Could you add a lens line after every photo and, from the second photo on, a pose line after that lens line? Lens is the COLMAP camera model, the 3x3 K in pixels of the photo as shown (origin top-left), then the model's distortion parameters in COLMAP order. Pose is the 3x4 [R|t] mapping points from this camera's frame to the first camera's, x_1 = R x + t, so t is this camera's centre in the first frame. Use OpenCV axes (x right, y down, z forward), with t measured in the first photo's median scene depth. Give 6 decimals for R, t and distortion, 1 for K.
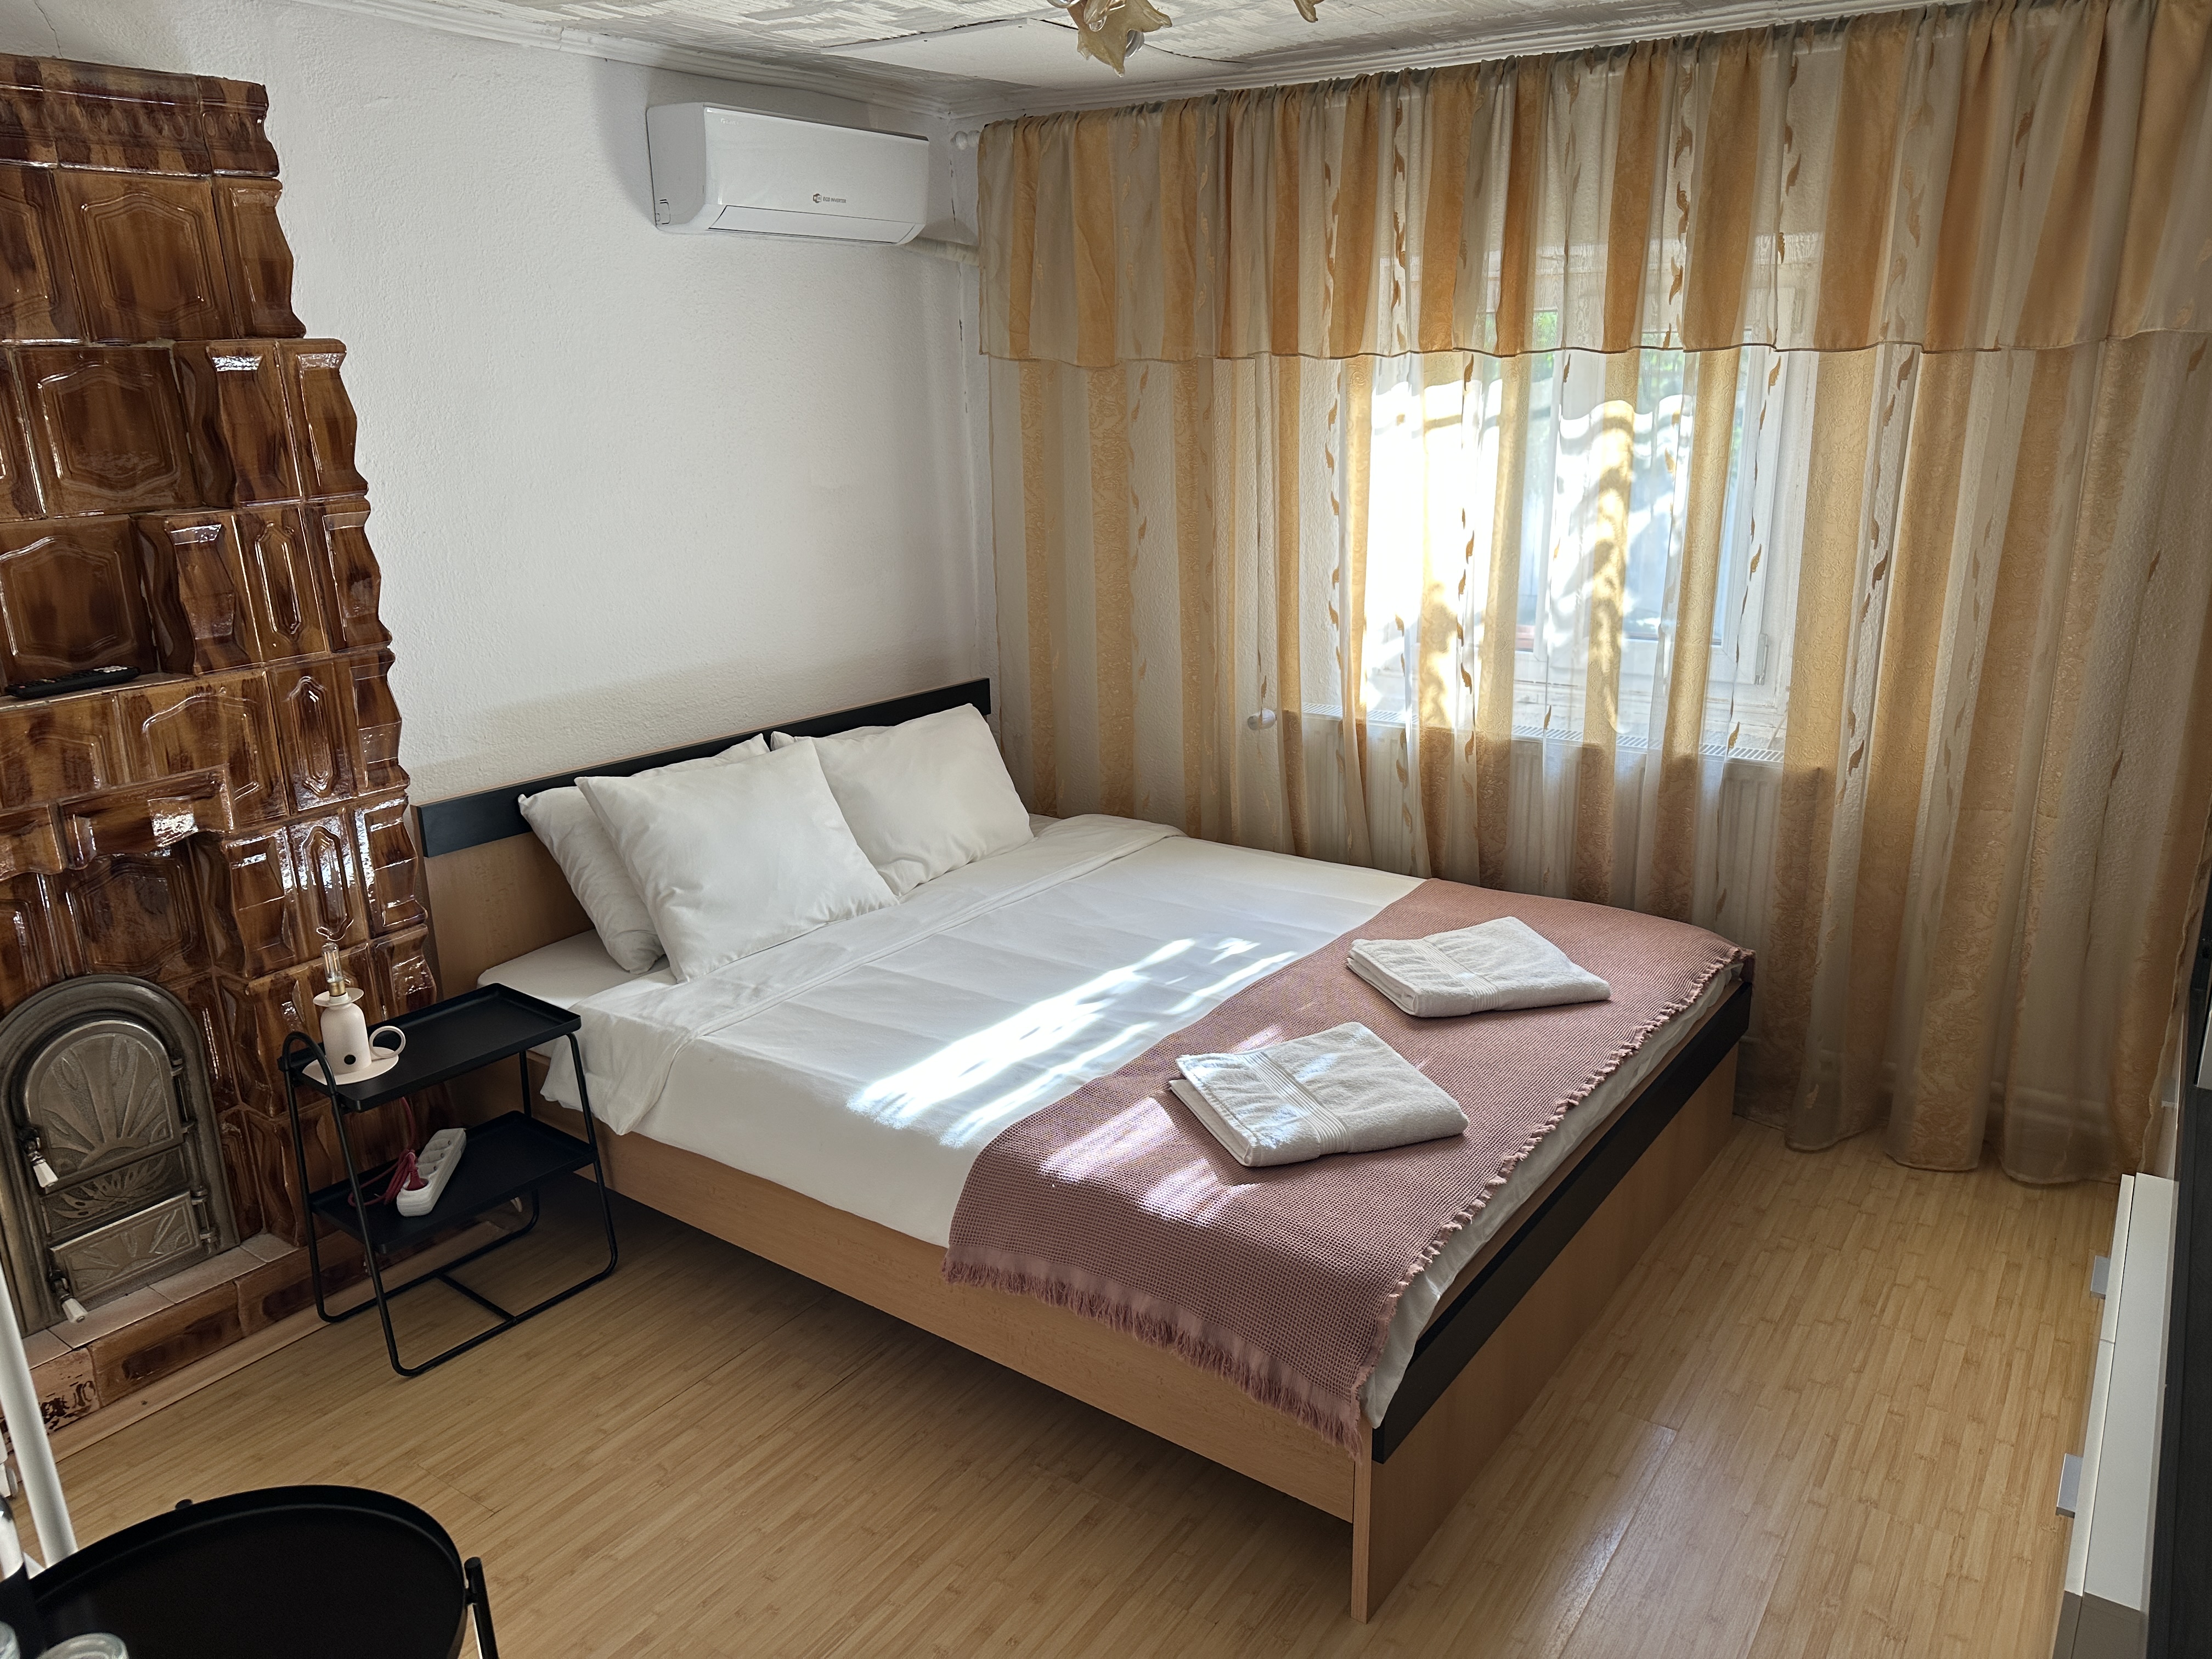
lens RADIAL K [[1577.5, 0, 1092.6], [0, 1577.5, 829.3], [0, 0, 1]] dist [0.167185, -0.297970]
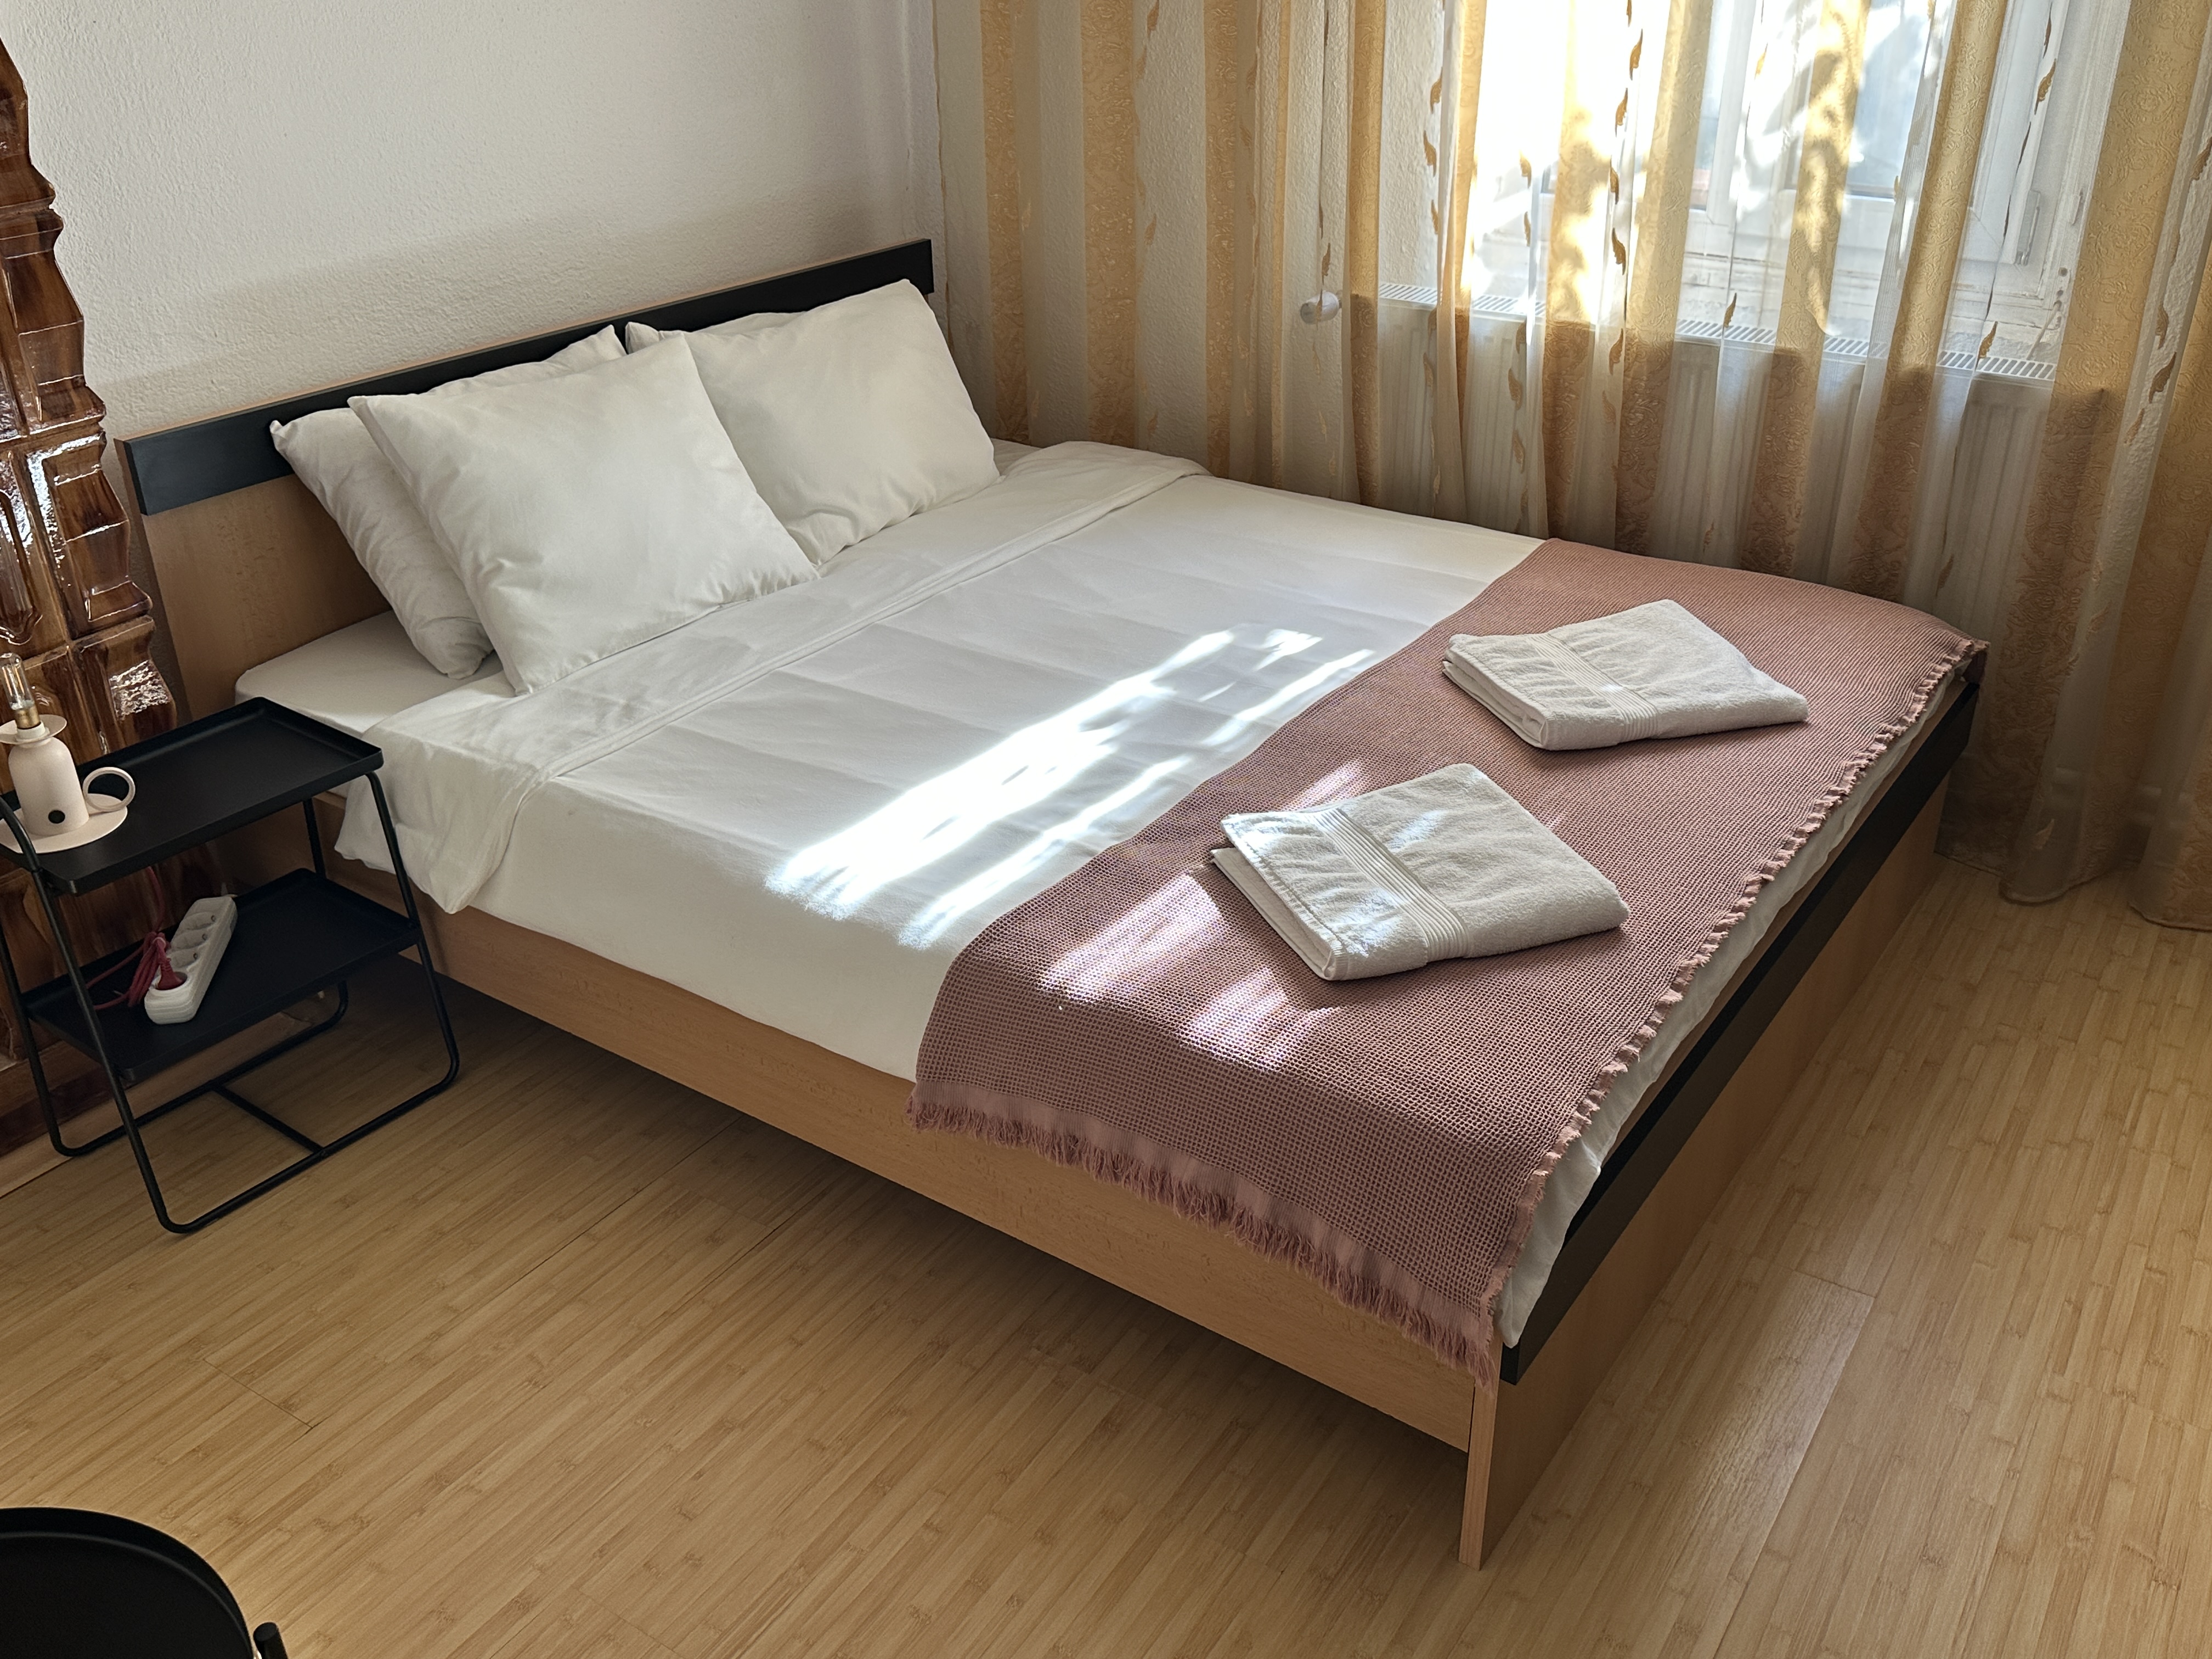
lens RADIAL K [[1956.3, 0, 1106.0], [0, 1956.3, 829.5], [0, 0, 1]] dist [0.160258, -0.305527]
pose [[0.999419, -0.003425, 0.033912, -0.027817], [-0.003702, 0.978144, 0.207897, -0.033550], [-0.033883, -0.207901, 0.977563, 0.117992]]
